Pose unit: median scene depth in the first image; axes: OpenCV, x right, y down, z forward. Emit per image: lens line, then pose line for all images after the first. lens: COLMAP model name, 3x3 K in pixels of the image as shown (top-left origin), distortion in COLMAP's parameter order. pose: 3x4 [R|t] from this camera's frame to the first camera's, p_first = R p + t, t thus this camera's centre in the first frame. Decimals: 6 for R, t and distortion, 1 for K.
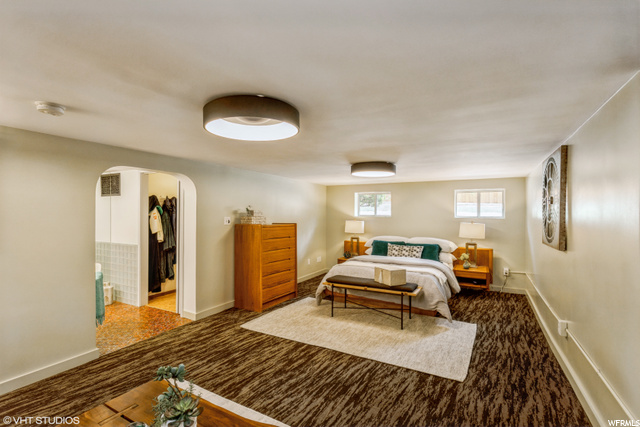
lens RADIAL K [[300.9, 0, 318.5], [0, 300.9, 216.2], [0, 0, 1]] dist [0.002316, 0.000664]
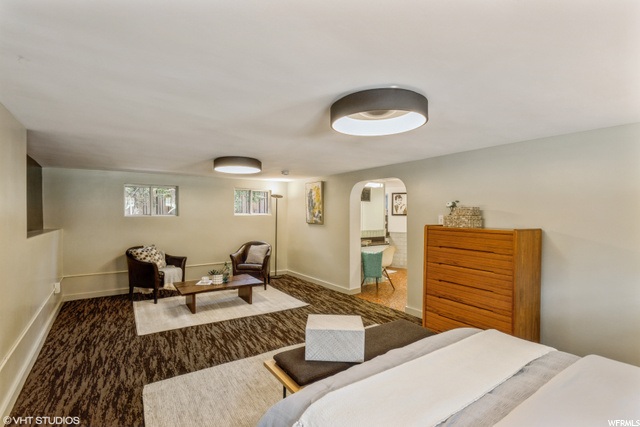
lens RADIAL K [[300.9, 0, 319.4], [0, 300.9, 213.6], [0, 0, 1]] dist [0.002316, 0.000664]
pose [[-0.444615, -0.005982, -0.895702, 1.082917], [-0.003435, 0.999982, -0.004973, 0.005710], [0.895715, 0.000865, -0.444627, 1.907688]]
